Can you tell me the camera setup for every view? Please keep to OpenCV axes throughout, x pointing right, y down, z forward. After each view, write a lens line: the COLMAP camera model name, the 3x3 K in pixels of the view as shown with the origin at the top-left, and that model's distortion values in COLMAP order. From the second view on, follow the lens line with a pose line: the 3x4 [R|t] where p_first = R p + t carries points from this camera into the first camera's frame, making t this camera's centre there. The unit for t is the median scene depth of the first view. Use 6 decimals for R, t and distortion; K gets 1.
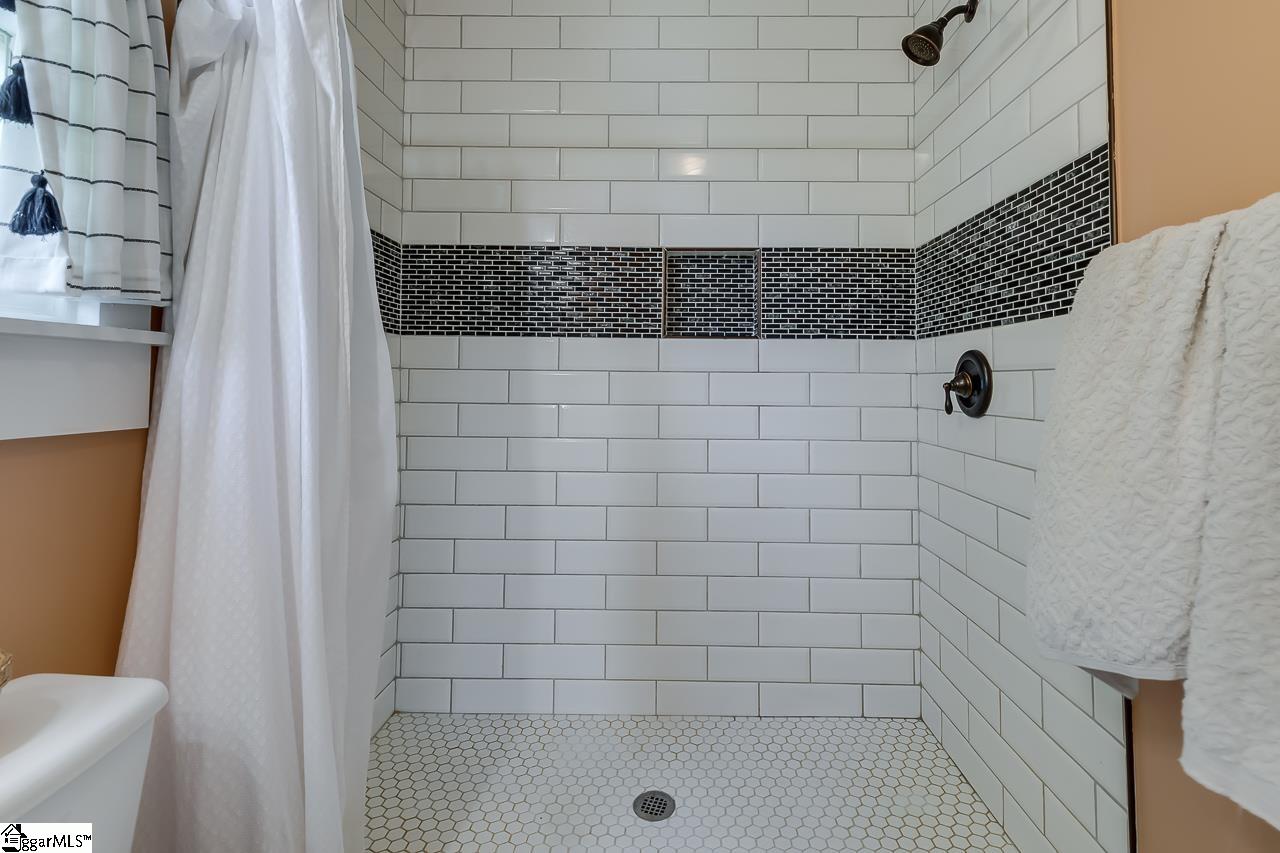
lens RADIAL K [[606.1, 0, 622.0], [0, 606.1, 364.5], [0, 0, 1]] dist [0.033467, 0.000636]
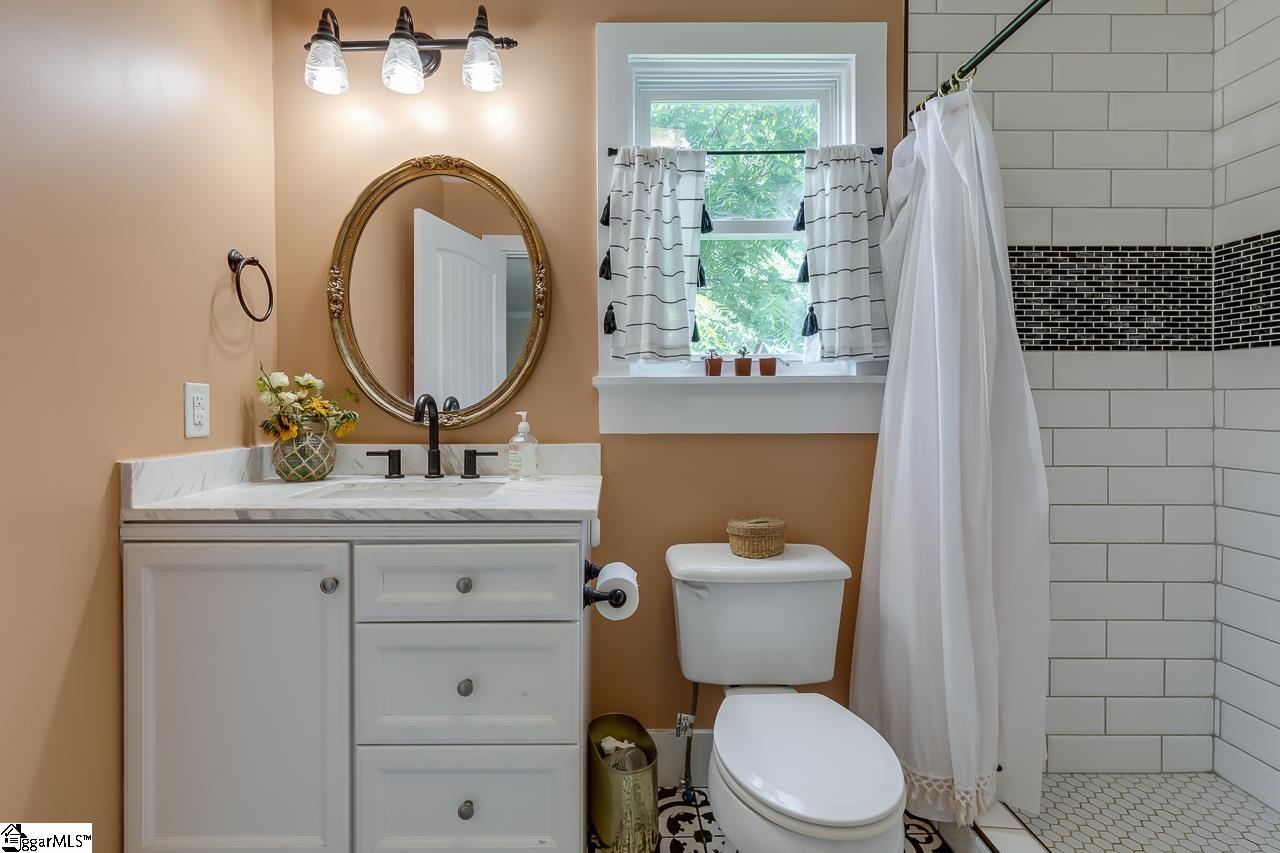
lens RADIAL K [[583.6, 0, 646.2], [0, 583.6, 414.3], [0, 0, 1]] dist [0.005001, -0.000007]
pose [[0.112741, 0.014987, -0.993511, 0.711412], [0.033005, 0.999278, 0.018819, -0.001580], [0.993076, -0.034912, 0.112165, 0.185689]]
